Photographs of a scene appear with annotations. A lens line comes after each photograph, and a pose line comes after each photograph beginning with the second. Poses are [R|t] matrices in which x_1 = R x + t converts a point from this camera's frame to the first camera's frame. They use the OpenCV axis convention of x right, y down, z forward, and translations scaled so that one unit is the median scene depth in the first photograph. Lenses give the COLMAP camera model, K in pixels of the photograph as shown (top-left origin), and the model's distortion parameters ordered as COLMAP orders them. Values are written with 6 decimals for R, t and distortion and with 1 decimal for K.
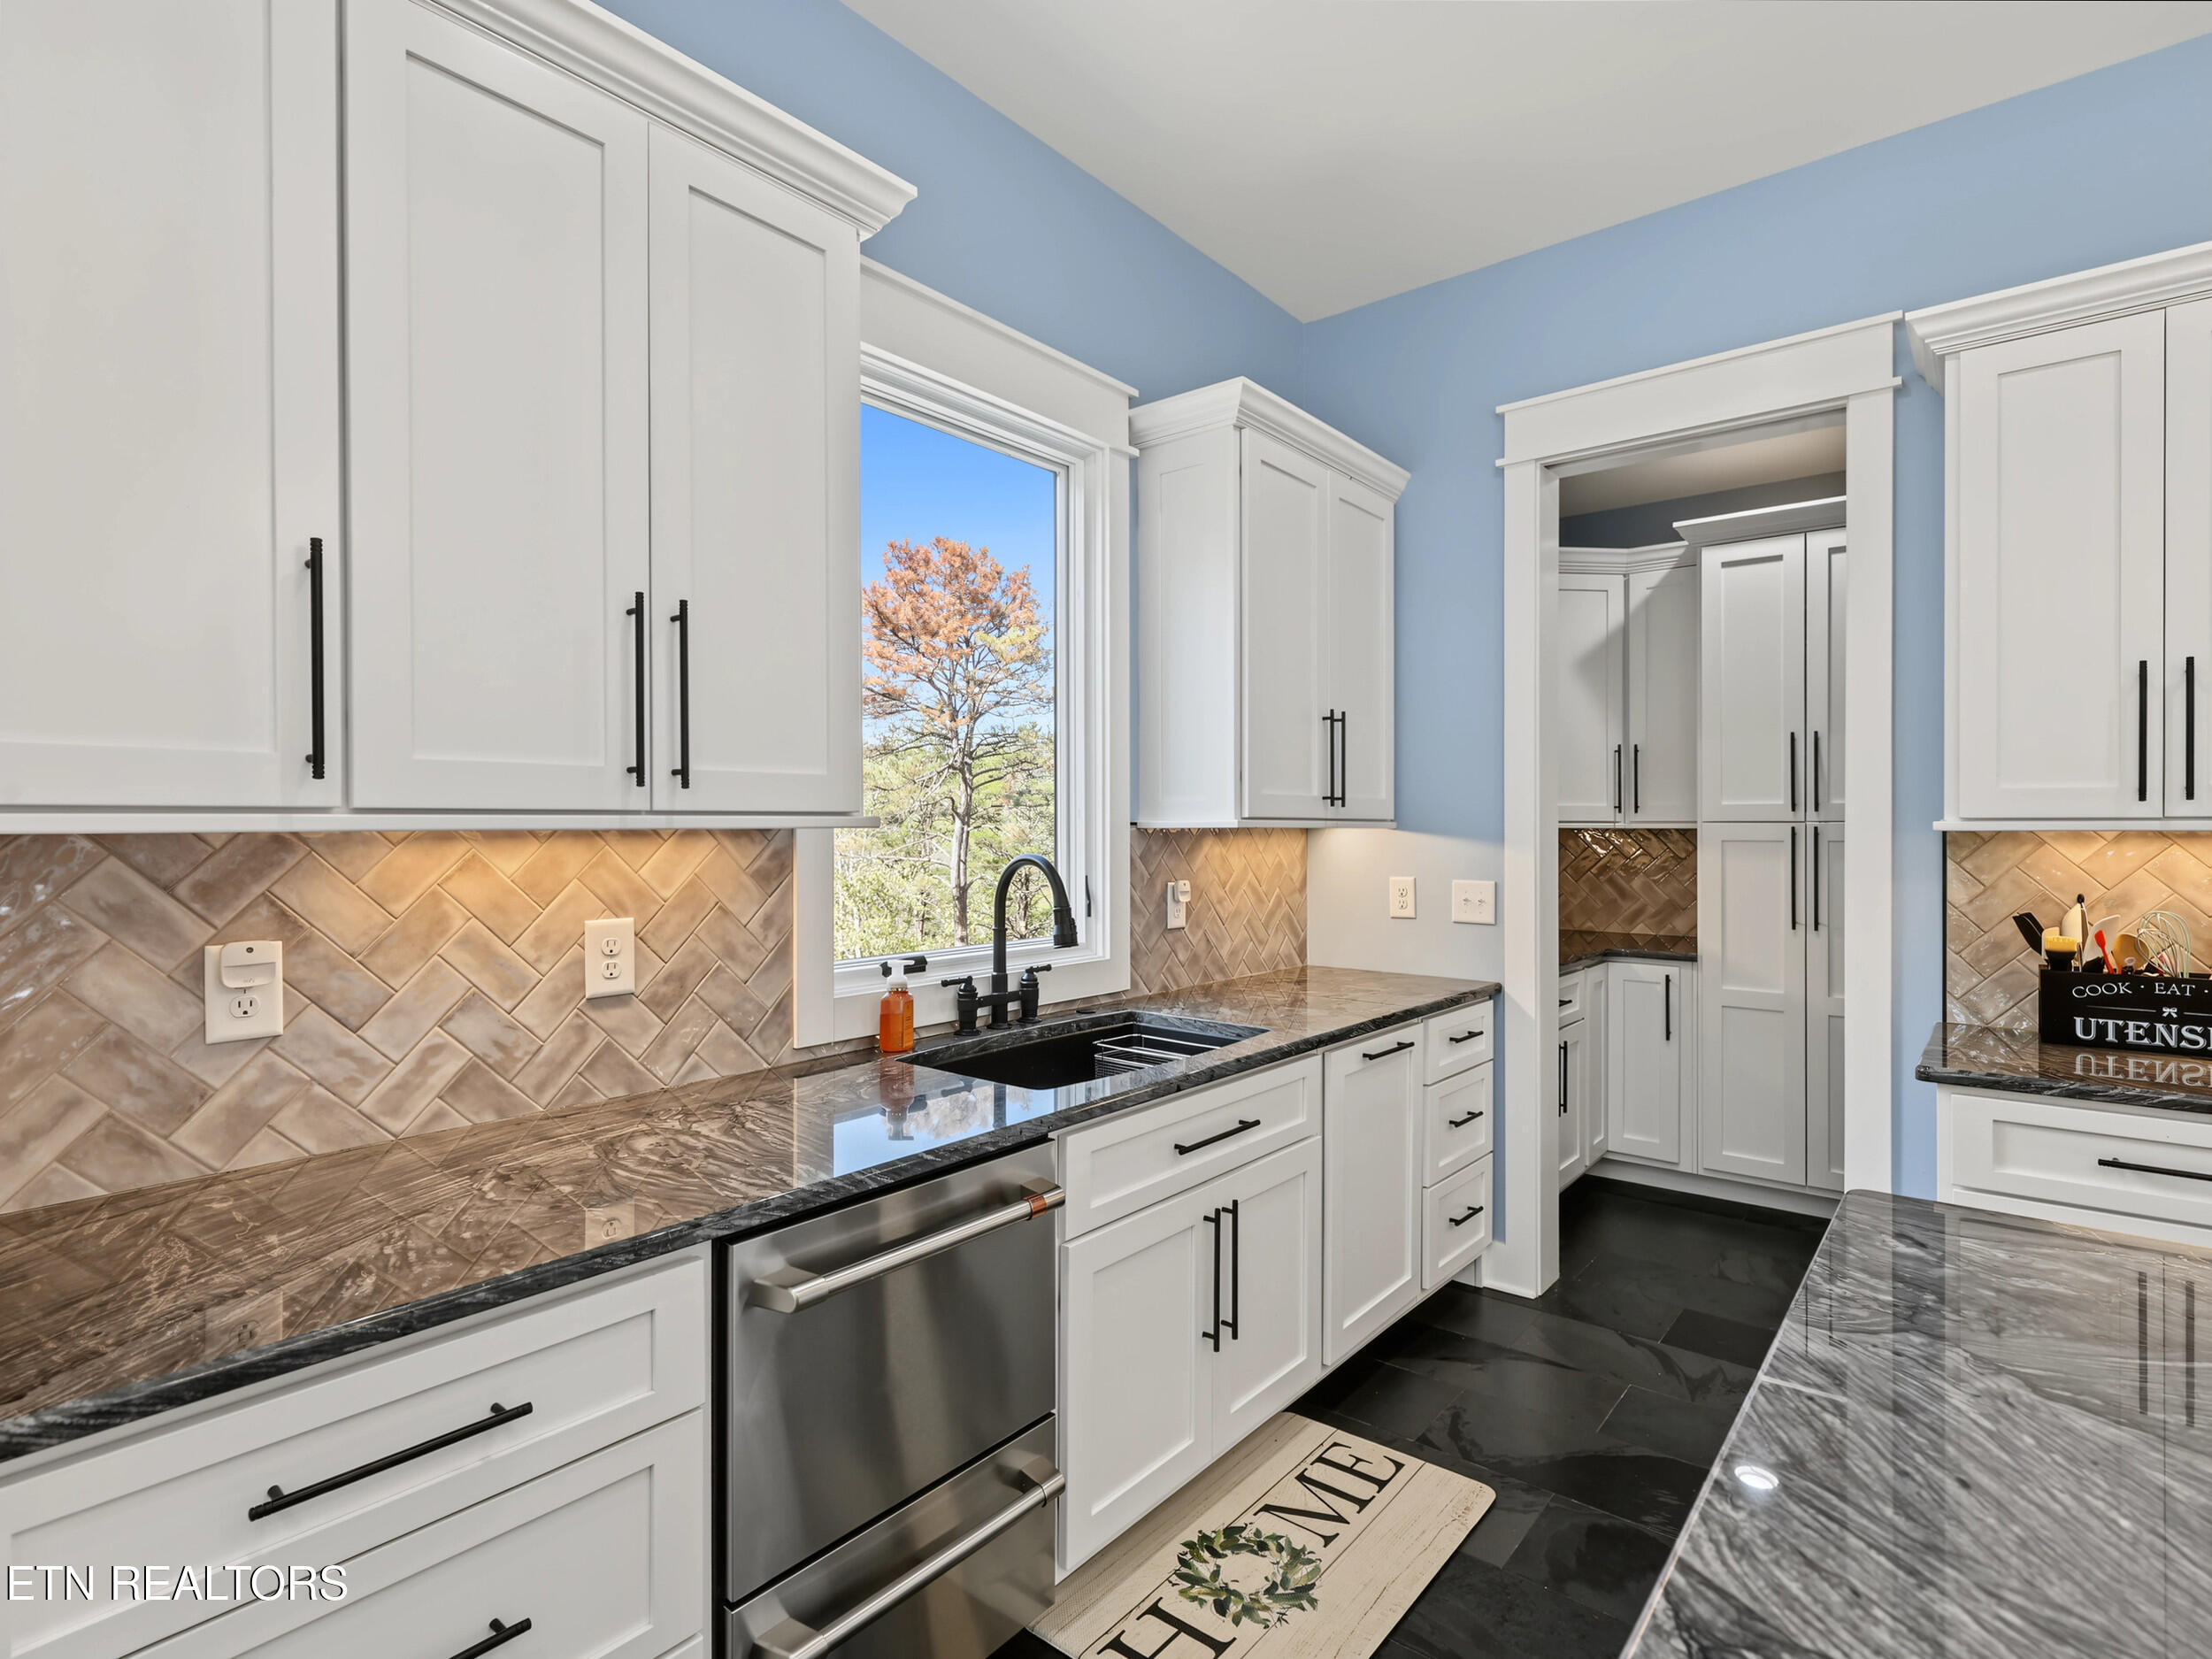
lens RADIAL K [[1123.4, 0, 1103.4], [0, 1123.4, 824.1], [0, 0, 1]] dist [-0.005539, -0.001667]
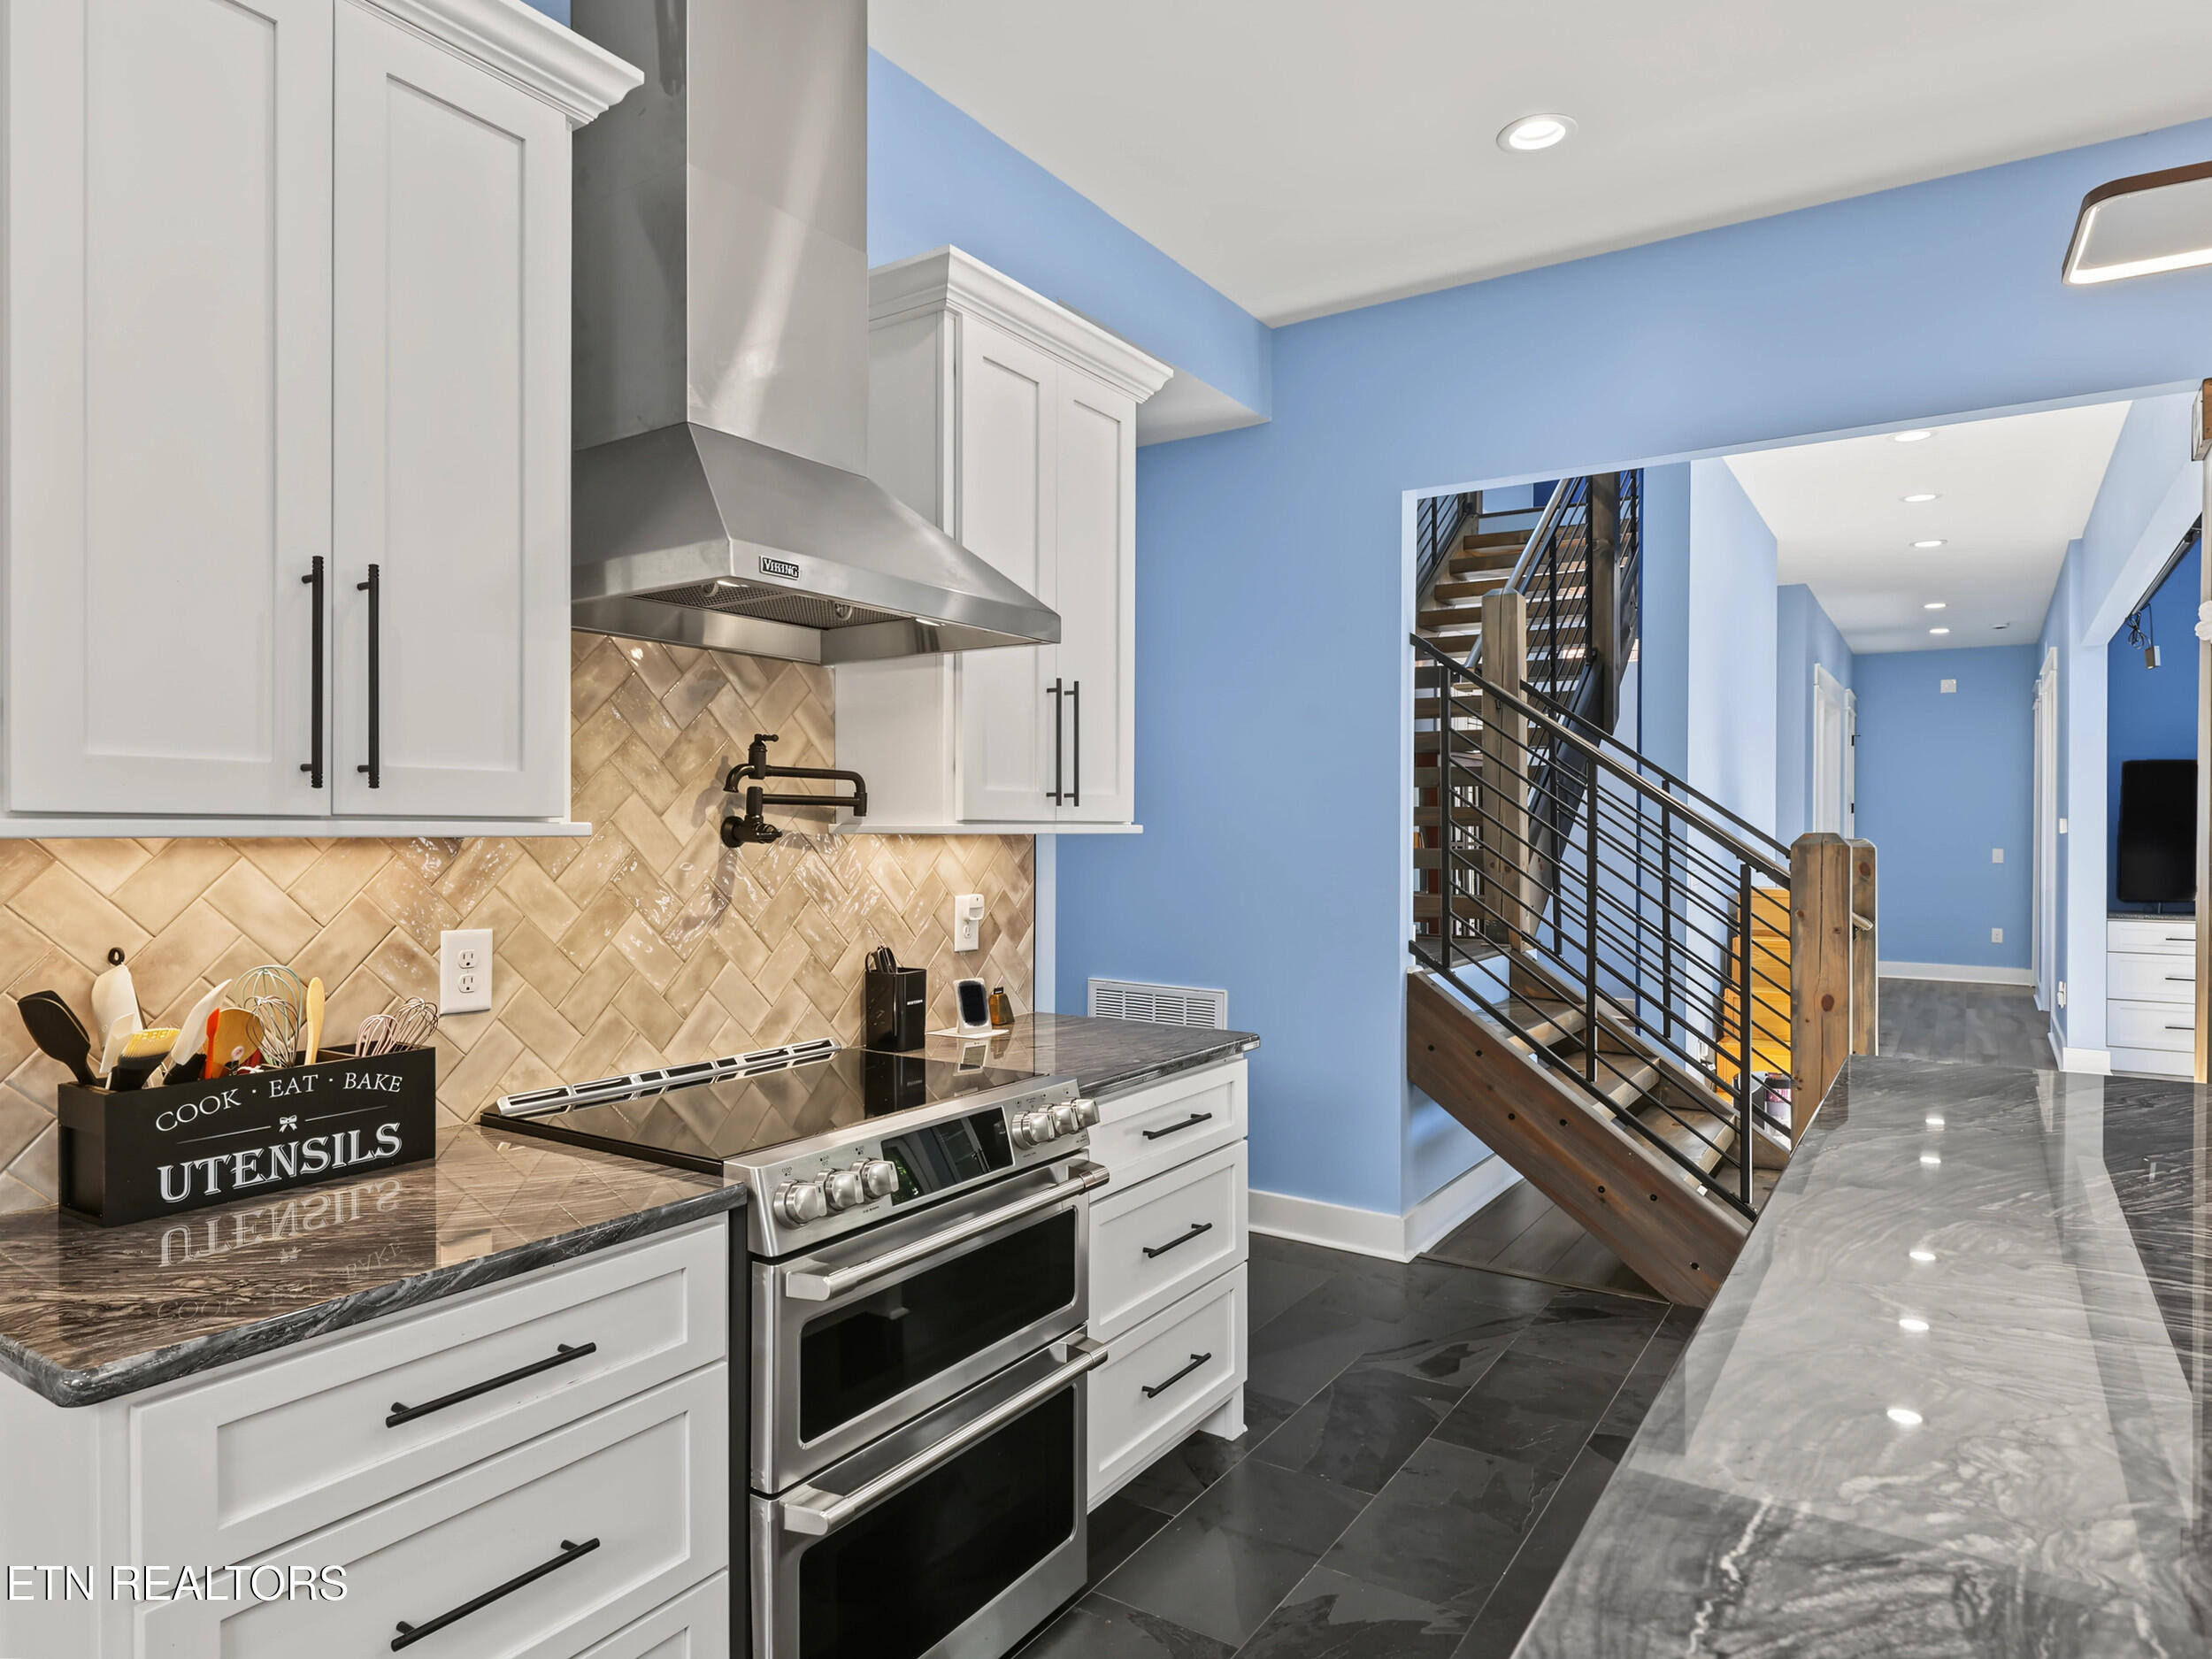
lens RADIAL K [[1327.2, 0, 1109.4], [0, 1327.2, 825.4], [0, 0, 1]] dist [-0.000182, -0.001360]
pose [[-0.115998, -0.000525, 0.993249, 0.154492], [-0.007911, 0.999969, -0.000395, -0.003475], [-0.993218, -0.007903, -0.115999, 0.621152]]
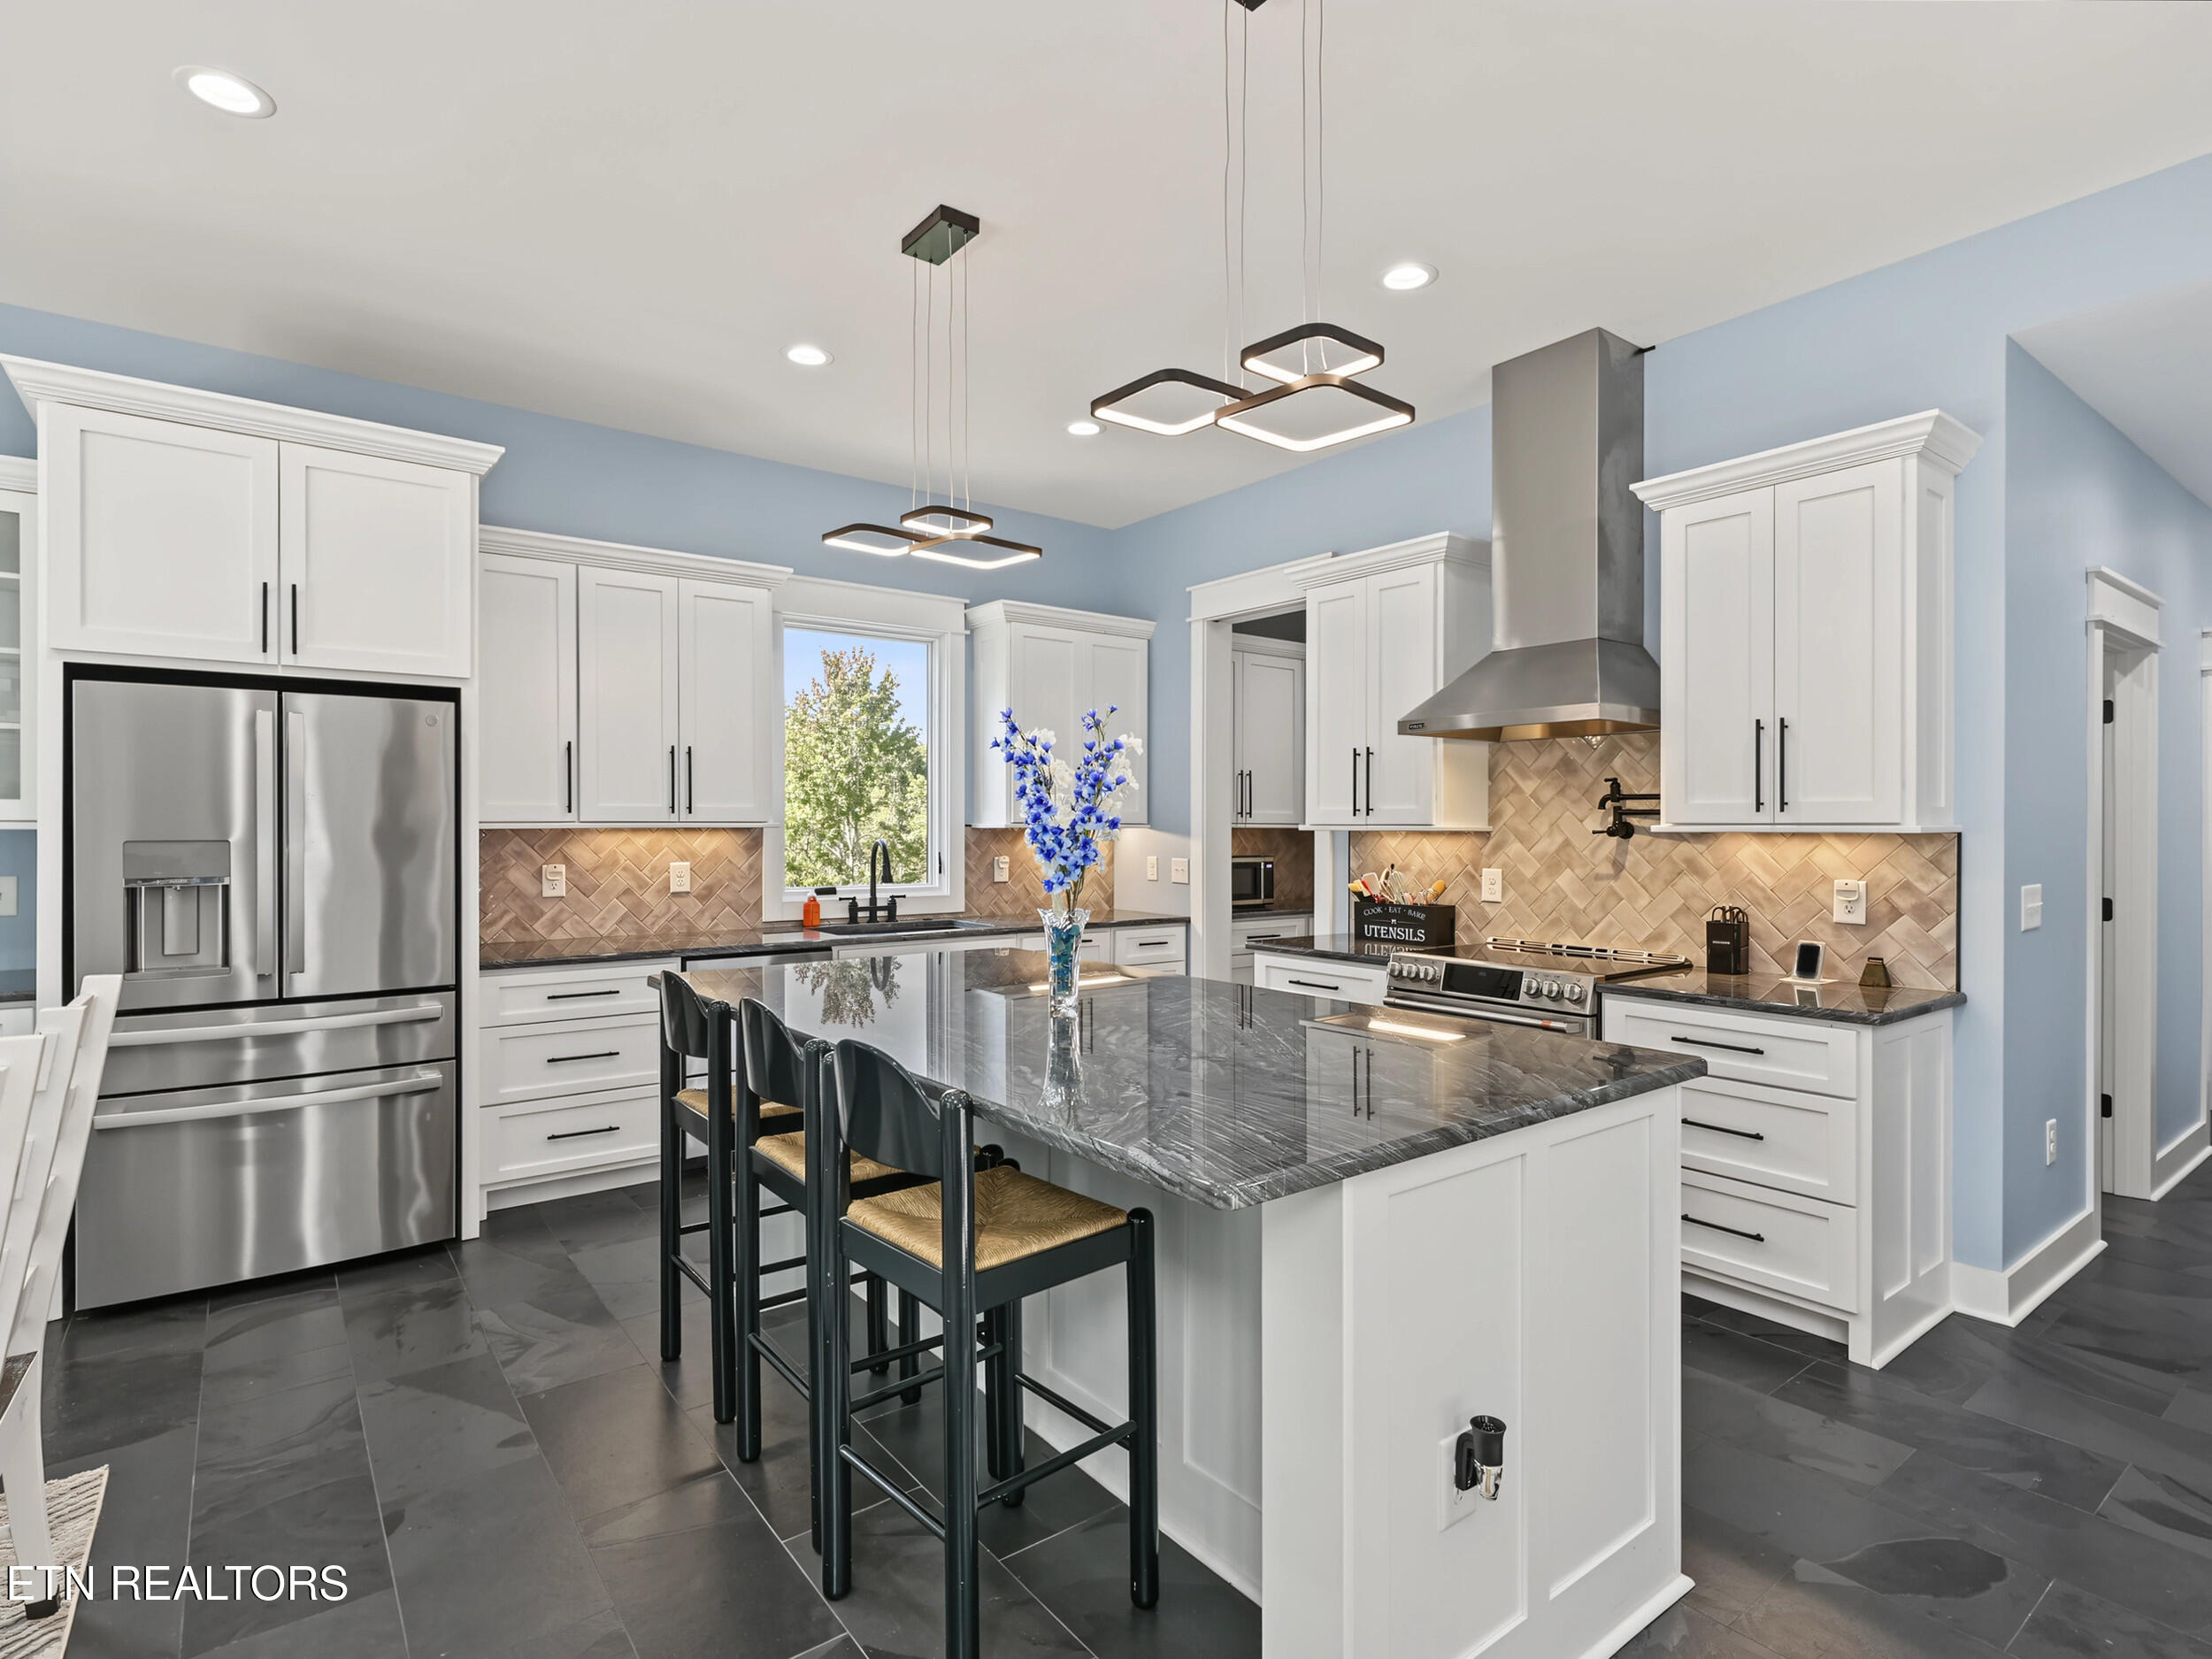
lens RADIAL K [[1123.4, 0, 1109.6], [0, 1123.4, 834.0], [0, 0, 1]] dist [-0.005539, -0.001667]
pose [[0.975243, 0.003083, -0.221115, 0.895627], [-0.001196, 0.999962, 0.008668, -0.004294], [0.221133, -0.008189, 0.975209, -1.063969]]
